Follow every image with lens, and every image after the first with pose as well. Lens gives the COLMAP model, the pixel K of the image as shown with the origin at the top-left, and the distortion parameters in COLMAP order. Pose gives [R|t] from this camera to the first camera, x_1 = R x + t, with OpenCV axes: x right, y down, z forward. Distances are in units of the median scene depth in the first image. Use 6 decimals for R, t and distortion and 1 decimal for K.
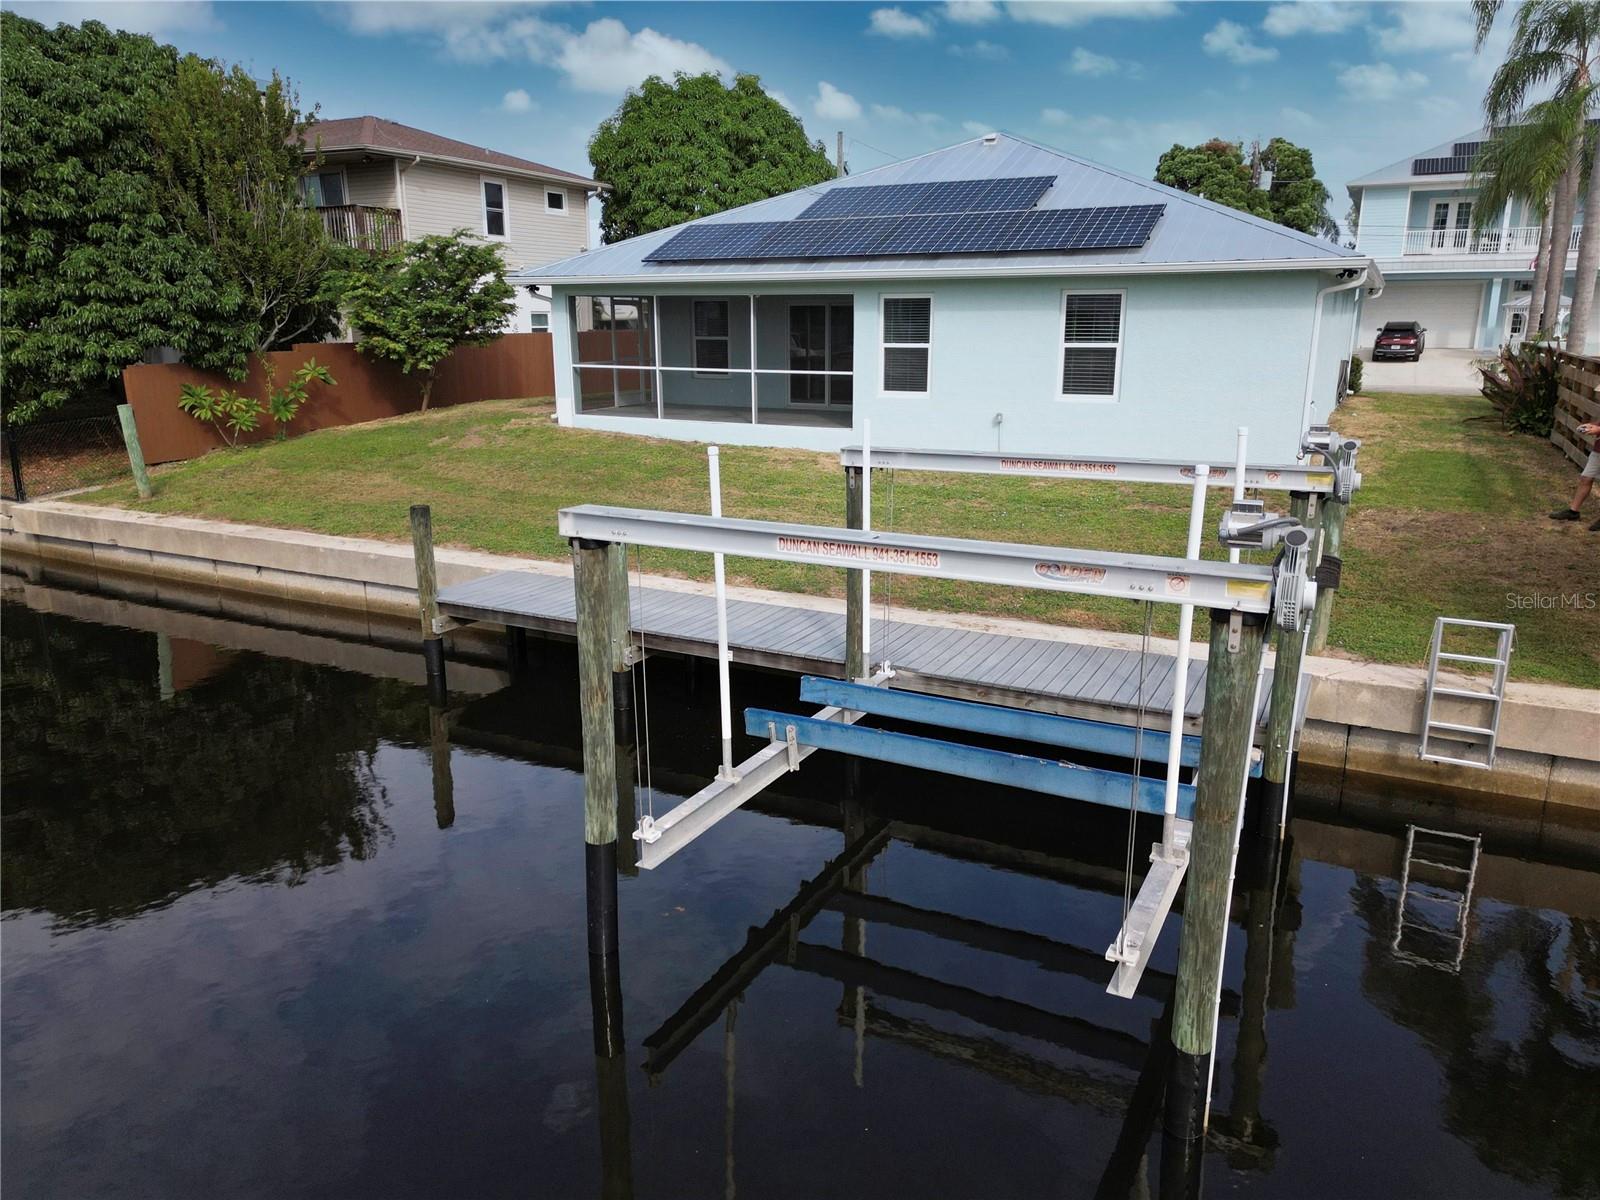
lens RADIAL K [[1118.4, 0, 800.0], [0, 1118.4, 600.0], [0, 0, 1]] dist [0.034052, -0.004730]
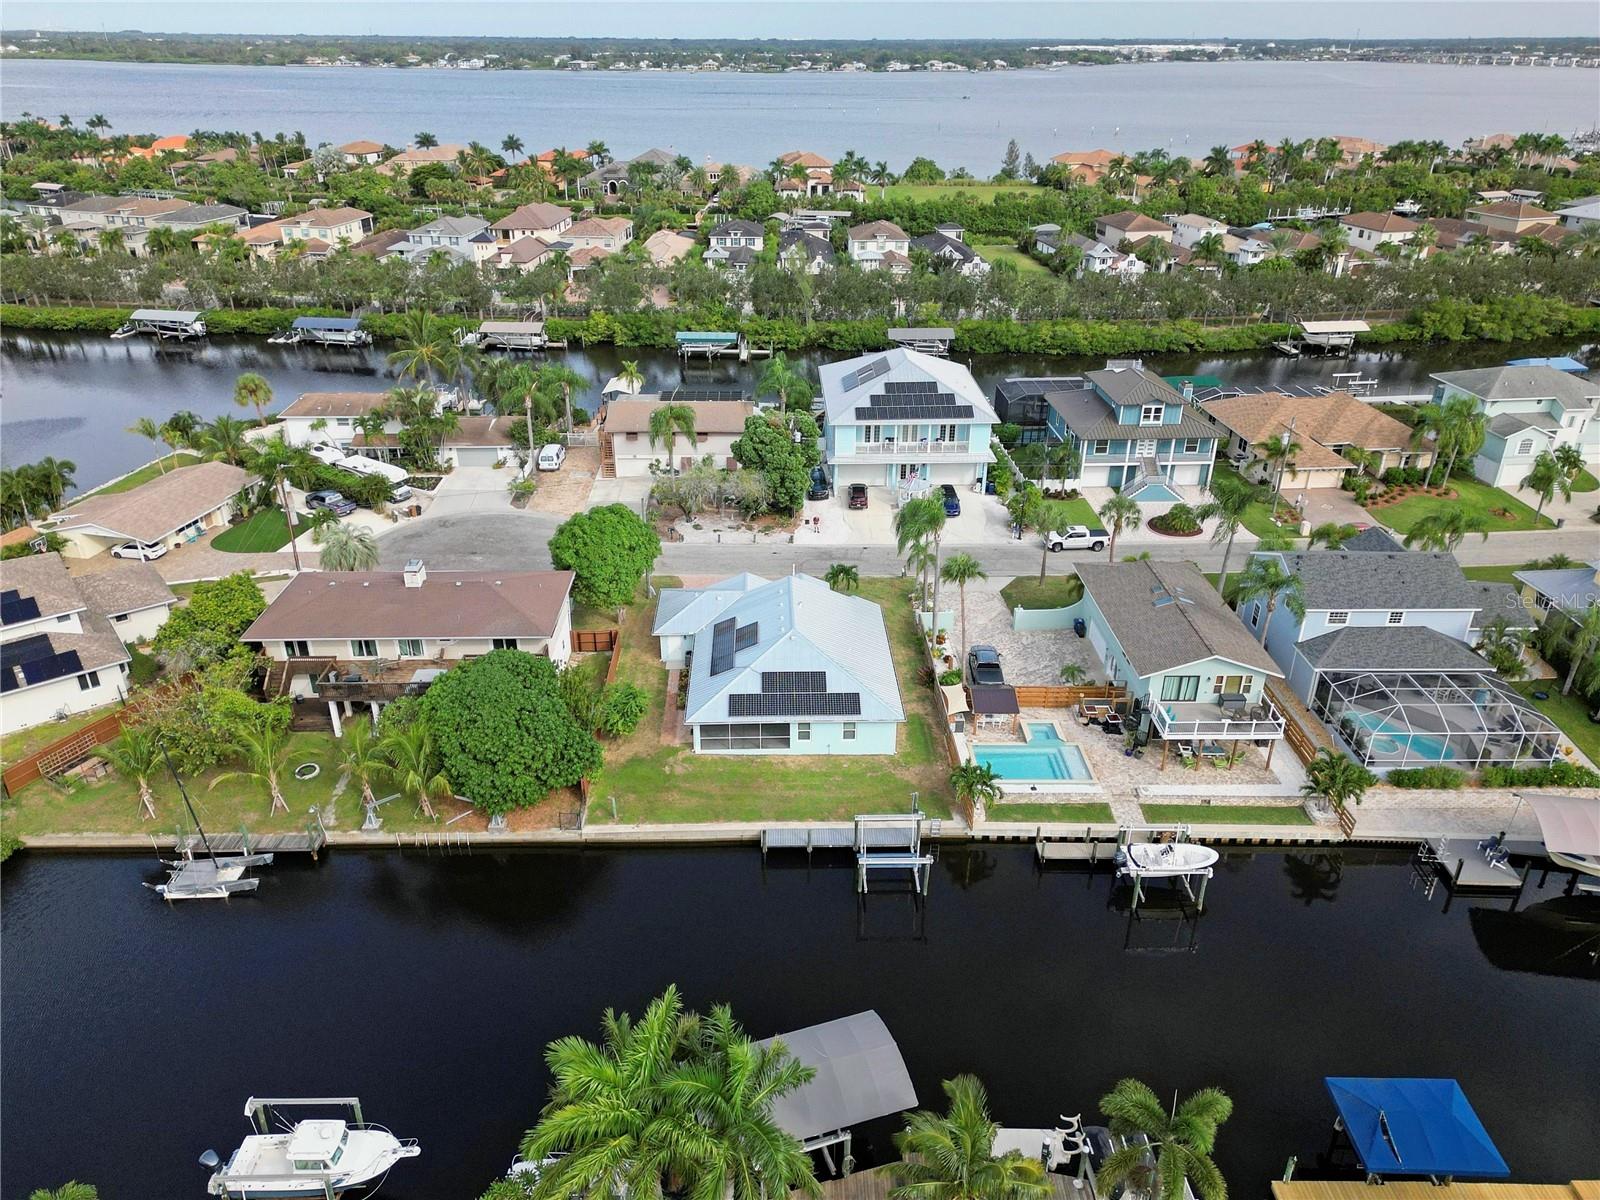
lens RADIAL K [[1114.4, 0, 801.6], [0, 1114.4, 588.4], [0, 0, 1]] dist [0.070387, -0.054899]
pose [[0.873380, -0.205891, 0.441380, -1.542507], [0.111560, 0.966728, 0.230200, -1.611288], [-0.474091, -0.151812, 0.867290, -2.342293]]
